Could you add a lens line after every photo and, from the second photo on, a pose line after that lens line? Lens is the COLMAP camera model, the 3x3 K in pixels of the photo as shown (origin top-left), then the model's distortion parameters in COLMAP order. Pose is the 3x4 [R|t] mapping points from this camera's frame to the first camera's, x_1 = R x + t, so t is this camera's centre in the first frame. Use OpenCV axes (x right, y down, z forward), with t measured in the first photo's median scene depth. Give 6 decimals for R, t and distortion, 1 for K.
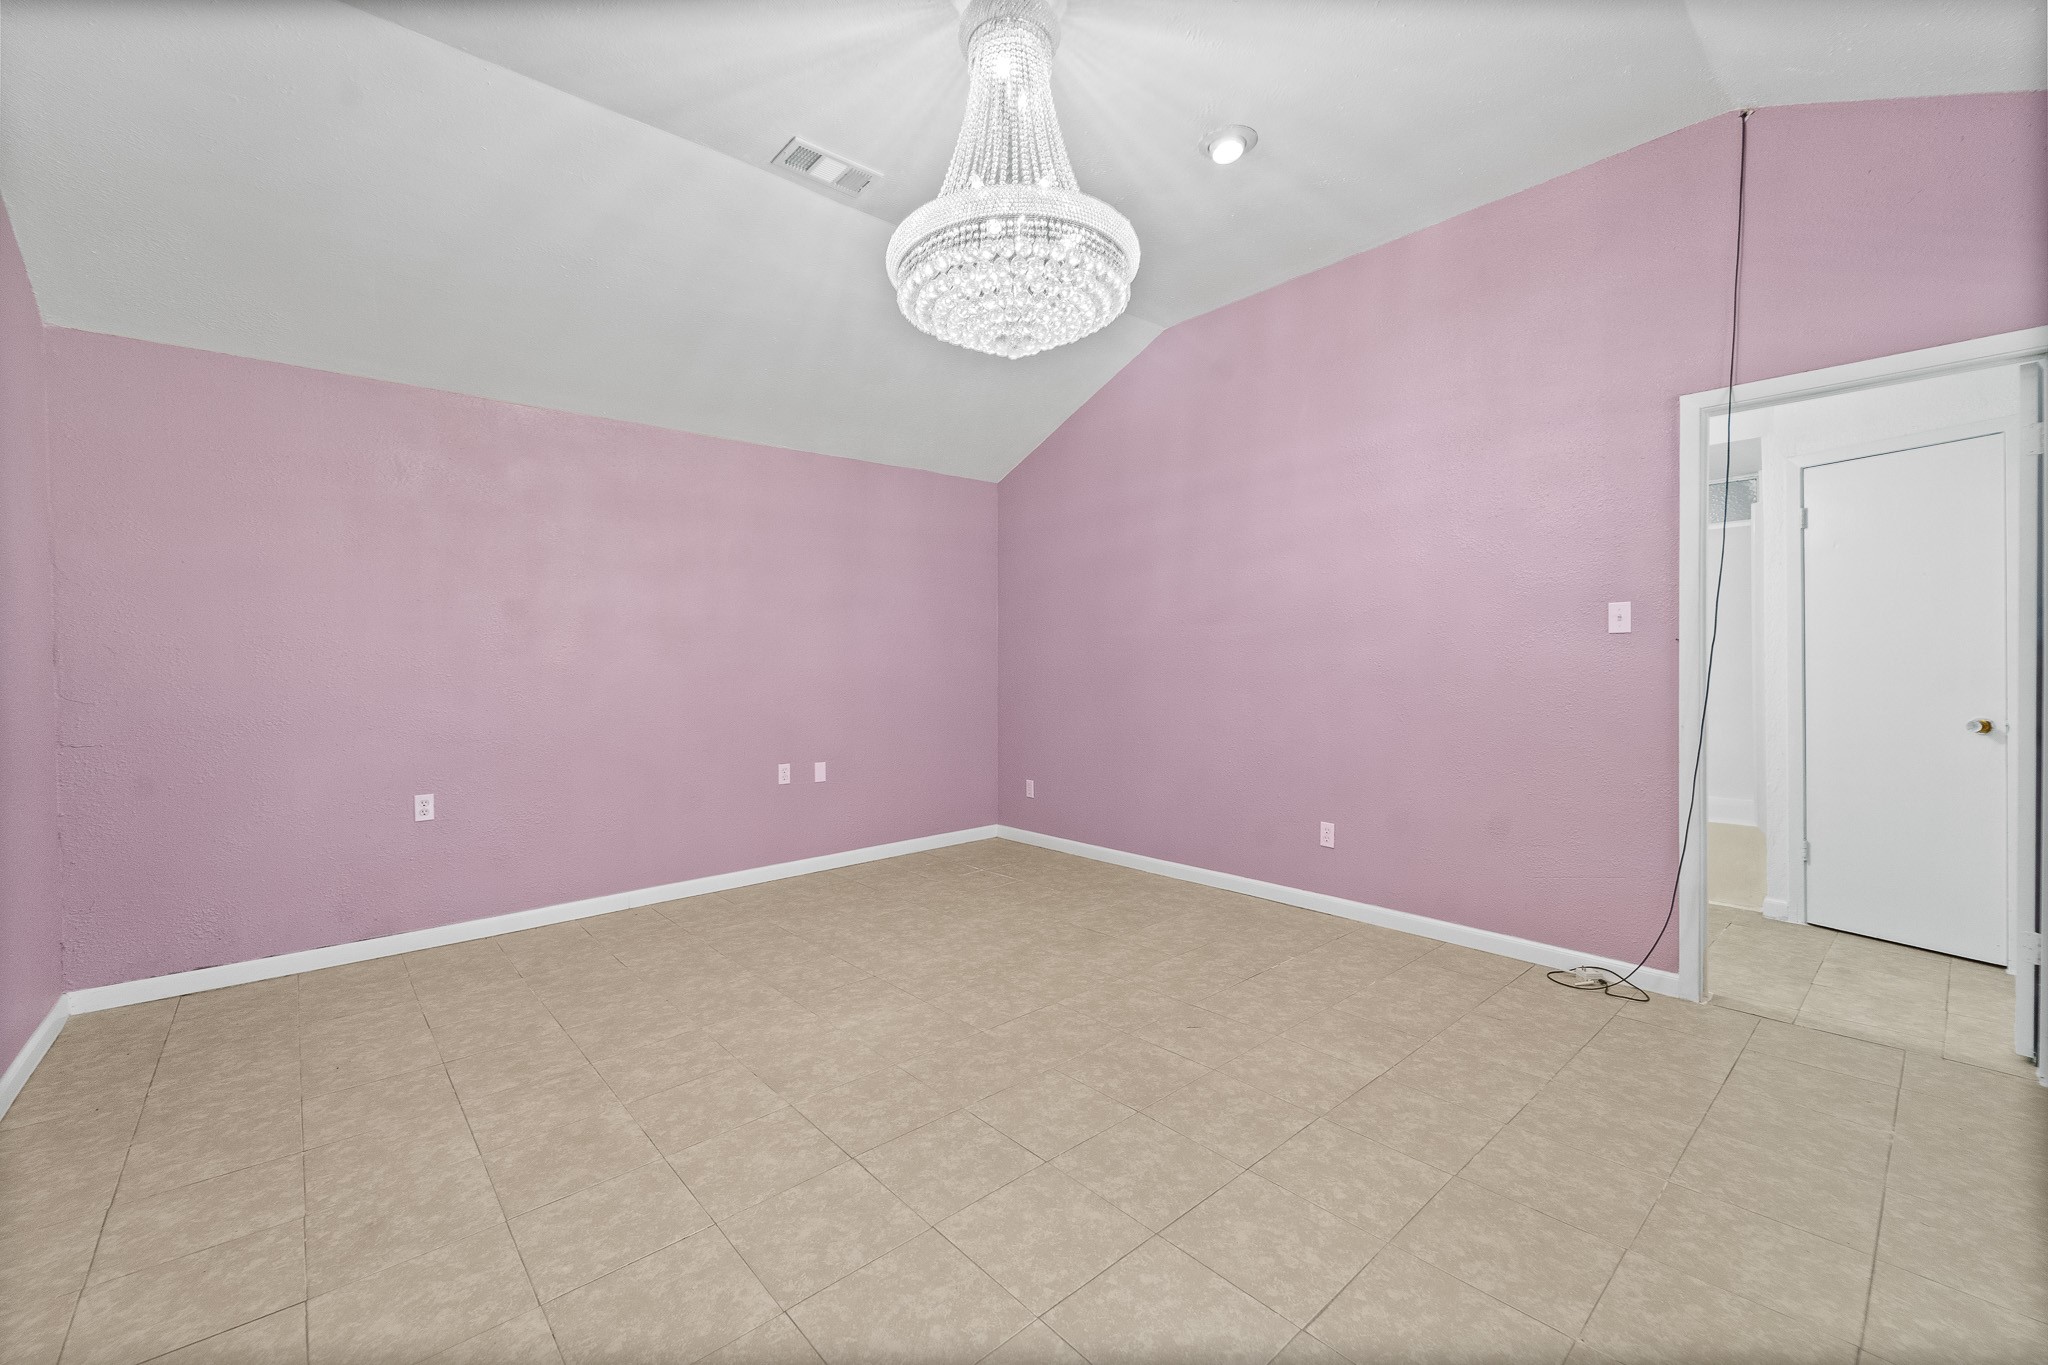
lens RADIAL K [[831.0, 0, 1022.7], [0, 831.0, 677.3], [0, 0, 1]] dist [-0.001445, -0.001781]
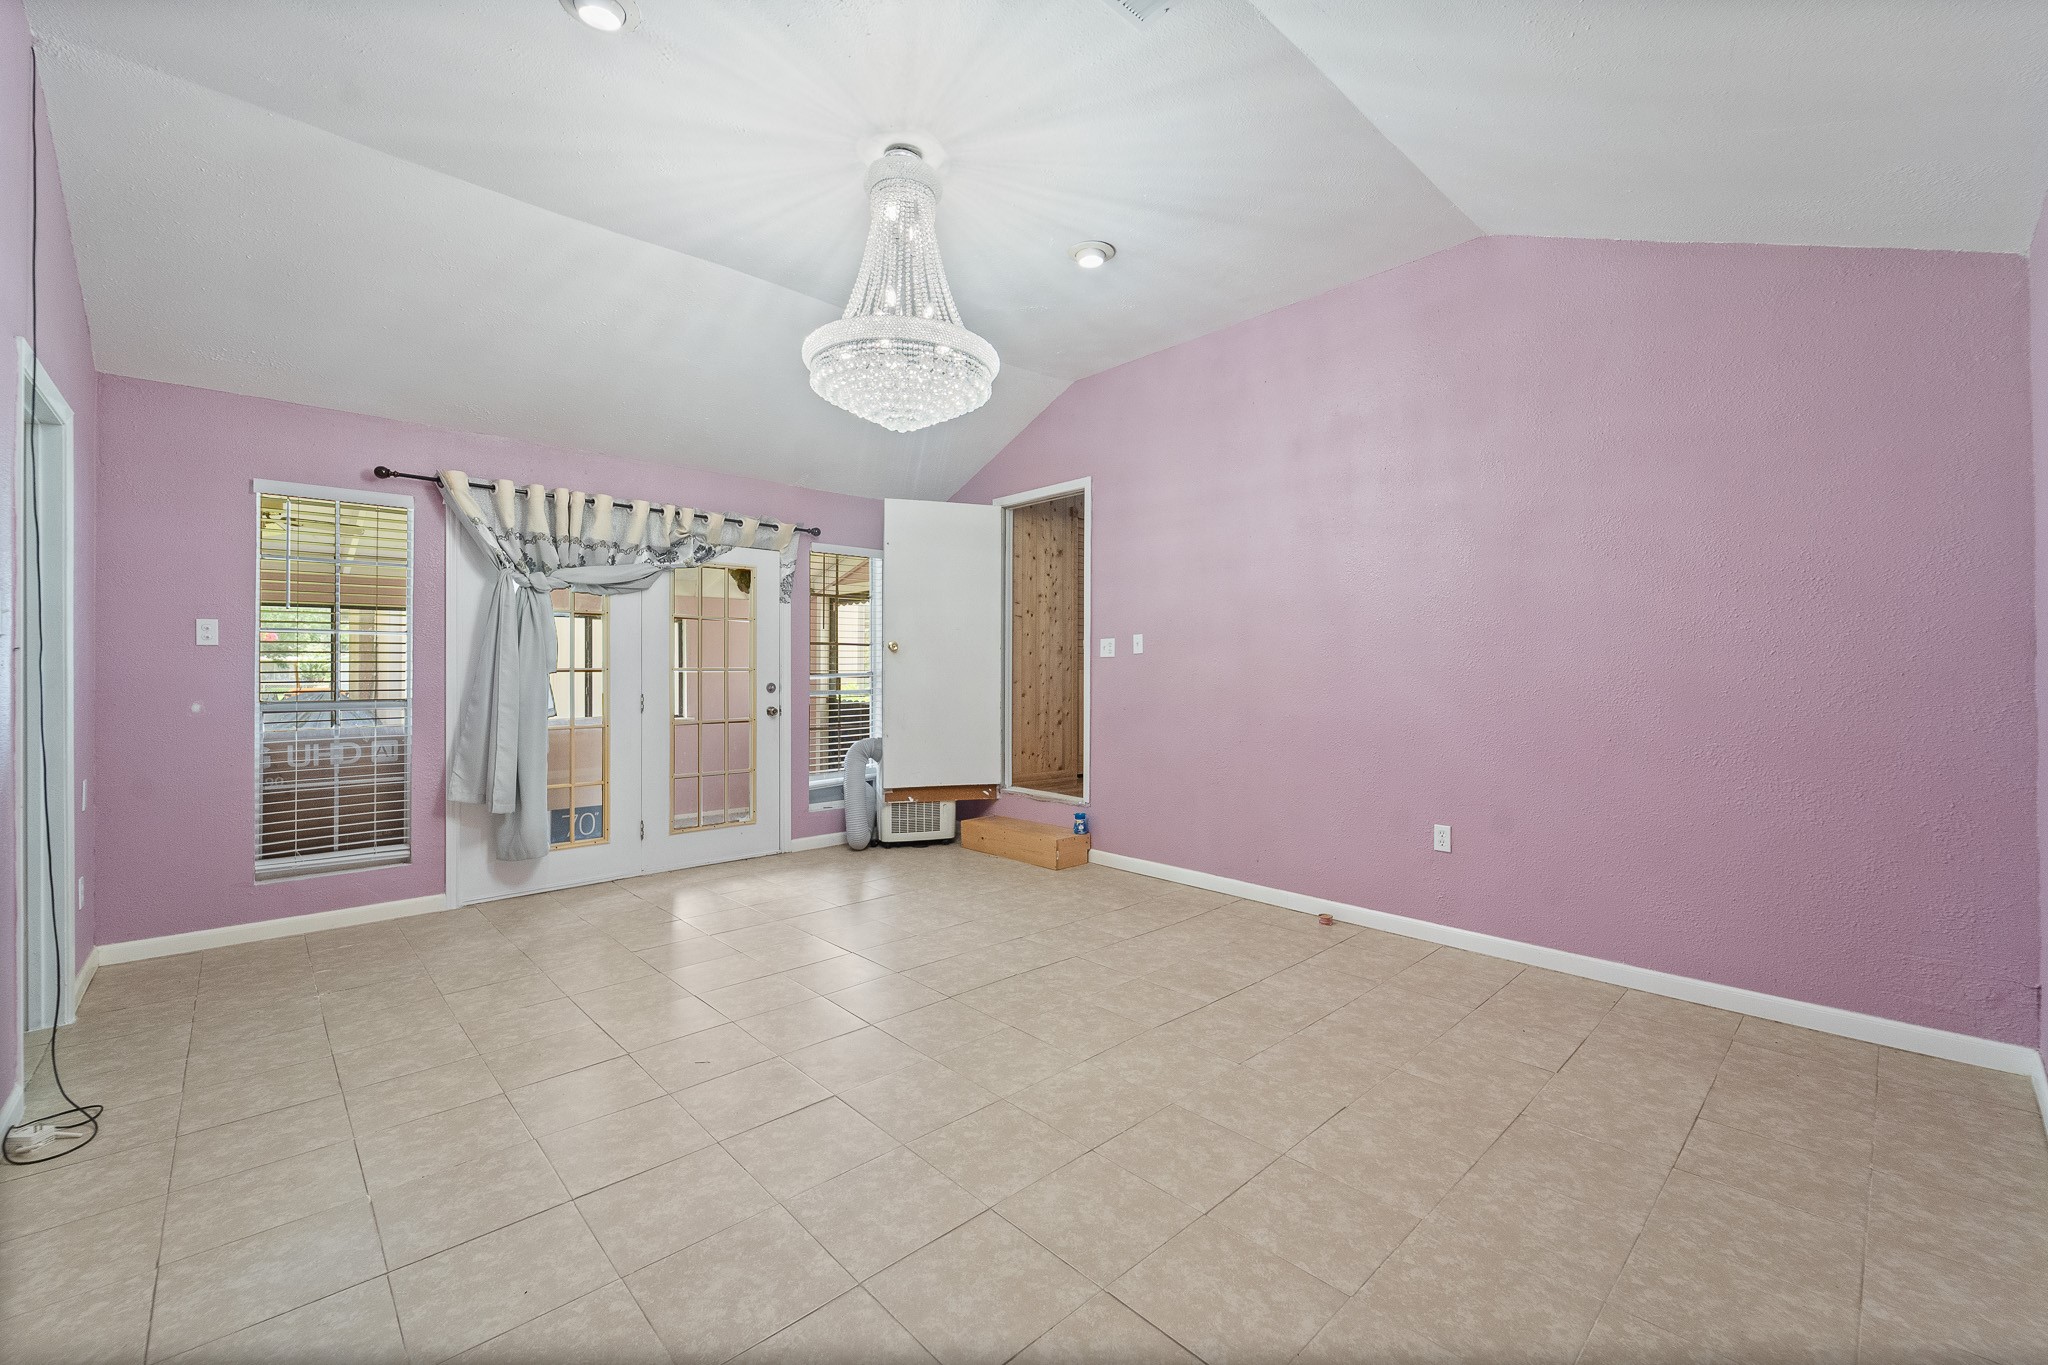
lens RADIAL K [[831.0, 0, 1025.2], [0, 831.0, 676.8], [0, 0, 1]] dist [-0.001445, -0.001781]
pose [[-0.999403, 0.013315, -0.031894, -0.127377], [0.012640, 0.999694, 0.021274, -0.024948], [0.032167, 0.020858, -0.999265, 1.876857]]
